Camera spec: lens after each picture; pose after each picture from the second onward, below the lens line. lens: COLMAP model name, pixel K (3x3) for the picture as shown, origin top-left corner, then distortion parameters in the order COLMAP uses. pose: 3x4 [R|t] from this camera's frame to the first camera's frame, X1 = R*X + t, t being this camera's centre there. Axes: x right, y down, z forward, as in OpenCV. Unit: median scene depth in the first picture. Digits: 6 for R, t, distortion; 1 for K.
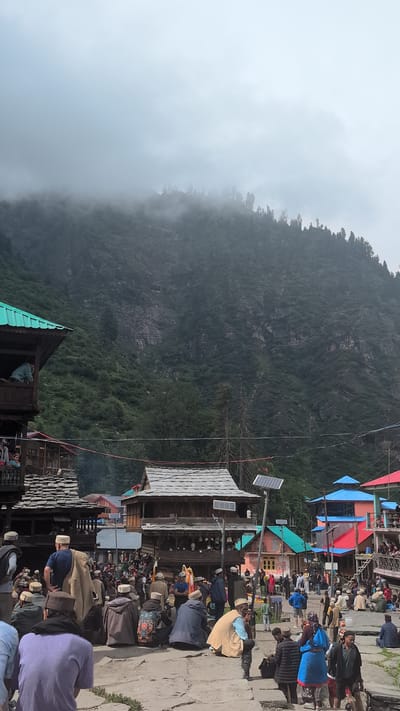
lens RADIAL K [[655.2, 0, 200.0], [0, 655.2, 355.5], [0, 0, 1]] dist [0.034085, -0.002760]
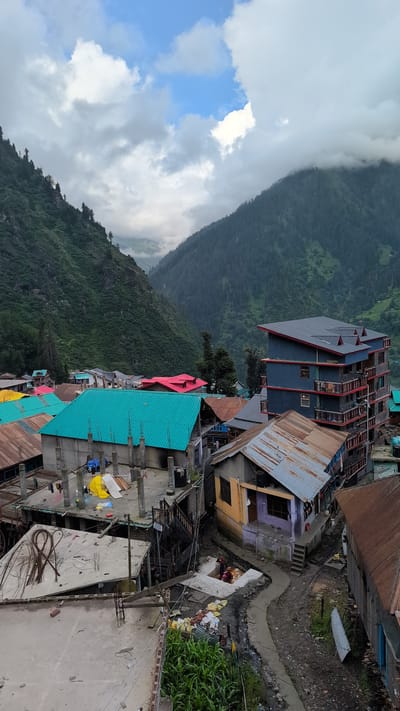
lens RADIAL K [[655.2, 0, 200.0], [0, 655.2, 355.5], [0, 0, 1]] dist [0.034085, -0.002760]
pose [[0.765101, -0.124495, 0.631761, -2.801677], [-0.114089, 0.939399, 0.323286, -1.768410], [-0.633723, -0.319423, 0.704531, -2.888297]]
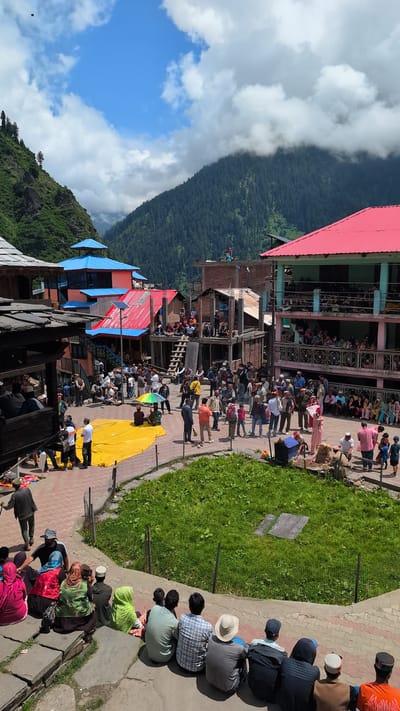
lens RADIAL K [[505.7, 0, 200.0], [0, 505.7, 355.5], [0, 0, 1]] dist [0.025065, -0.002067]
pose [[0.681718, -0.117583, 0.722105, -0.147872], [-0.173396, 0.932912, 0.315608, 0.091617], [-0.710770, -0.340366, 0.615595, 0.447117]]
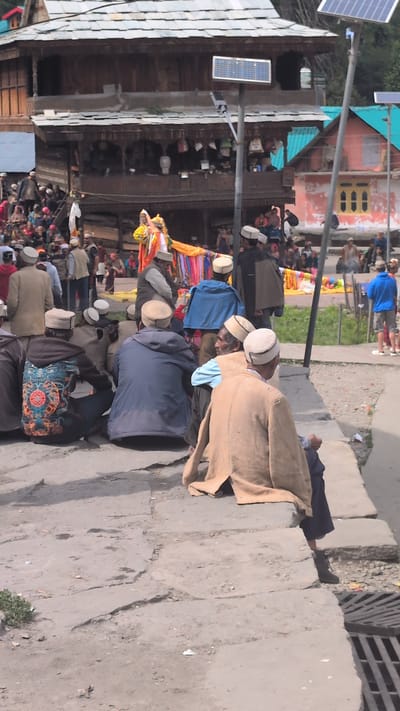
lens RADIAL K [[1675.0, 0, 200.0], [0, 1675.0, 355.5], [0, 0, 1]] dist [0.166425, 0.162479]
pose [[0.999673, -0.024645, 0.006858, 0.000582], [0.020021, 0.920626, 0.389933, 0.000104], [-0.015924, -0.389668, 0.920818, 0.011018]]
